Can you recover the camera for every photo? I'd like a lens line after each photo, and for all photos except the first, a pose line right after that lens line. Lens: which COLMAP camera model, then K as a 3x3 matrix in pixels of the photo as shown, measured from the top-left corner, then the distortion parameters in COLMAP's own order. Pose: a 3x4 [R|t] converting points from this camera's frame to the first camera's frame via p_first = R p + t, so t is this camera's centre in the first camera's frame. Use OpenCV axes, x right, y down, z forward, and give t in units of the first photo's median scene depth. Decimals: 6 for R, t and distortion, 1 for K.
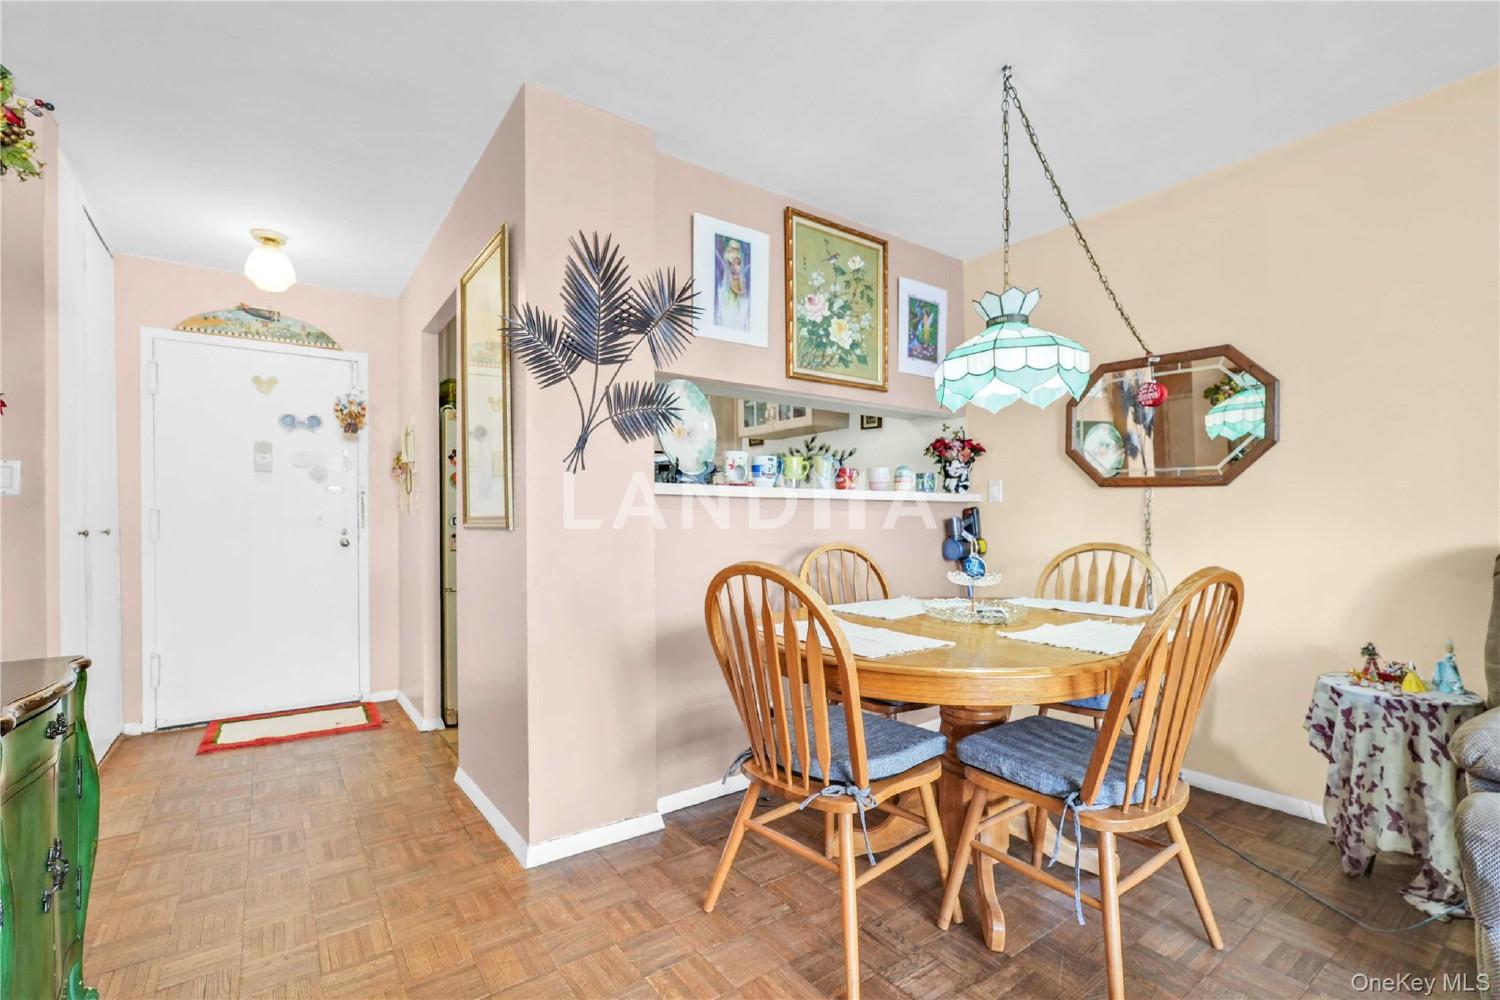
lens RADIAL K [[662.7, 0, 750.4], [0, 662.7, 515.7], [0, 0, 1]] dist [-0.014185, 0.000034]
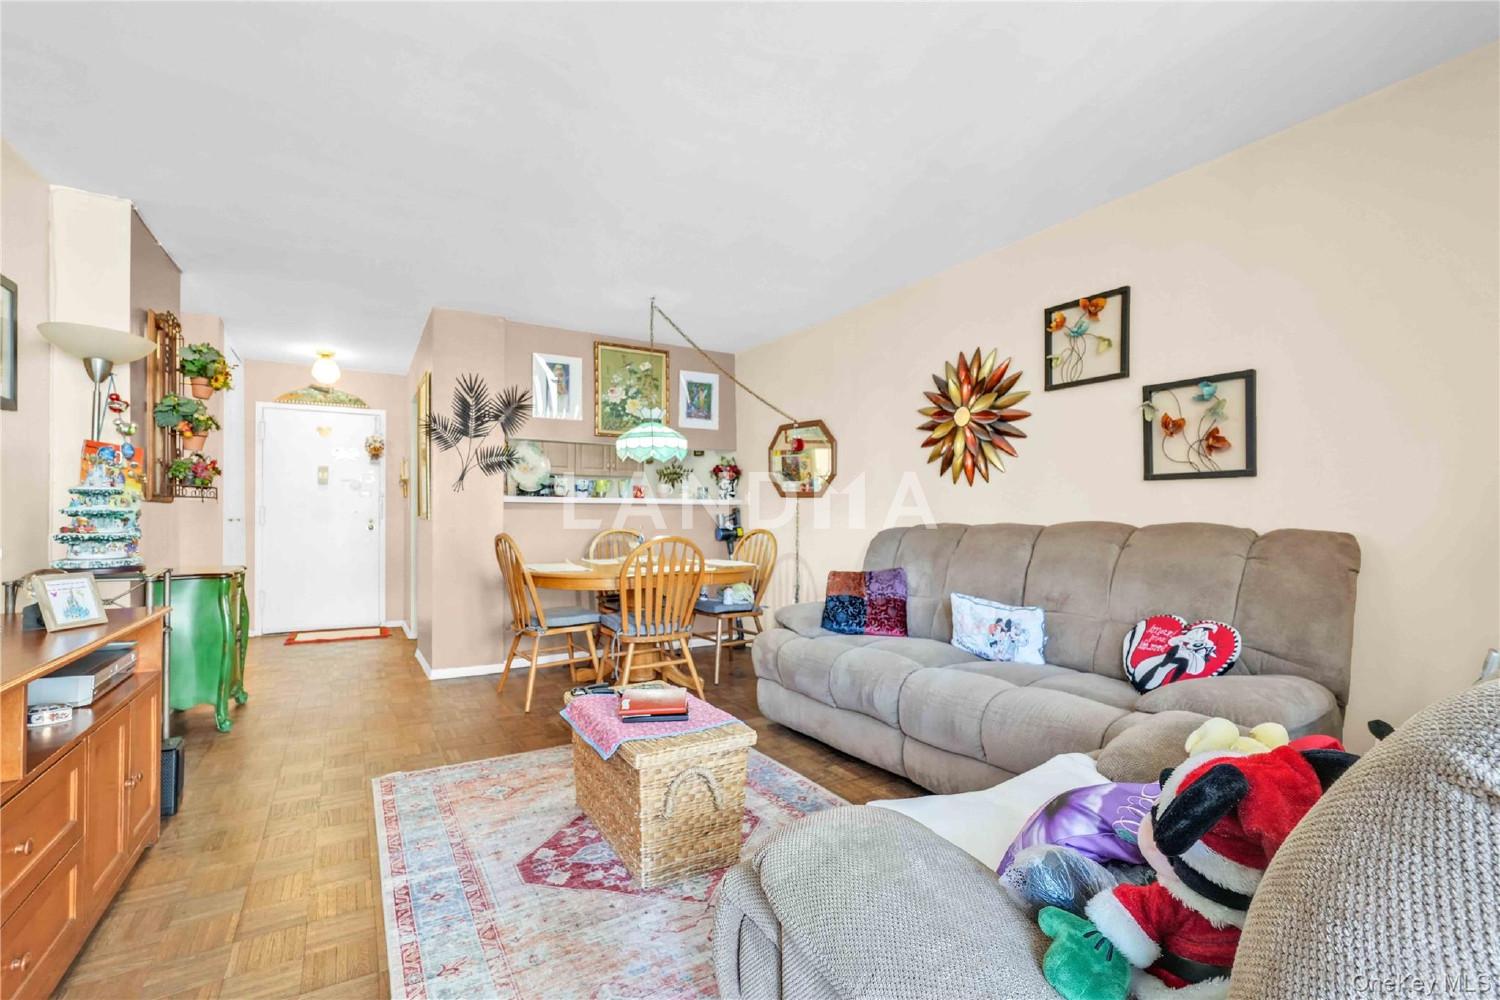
lens RADIAL K [[662.7, 0, 750.2], [0, 662.7, 504.3], [0, 0, 1]] dist [-0.014185, 0.000034]
pose [[0.996498, 0.005013, -0.083469, 0.588182], [-0.005586, 0.999962, -0.006627, -0.012669], [0.083433, 0.007070, 0.996488, -0.706120]]
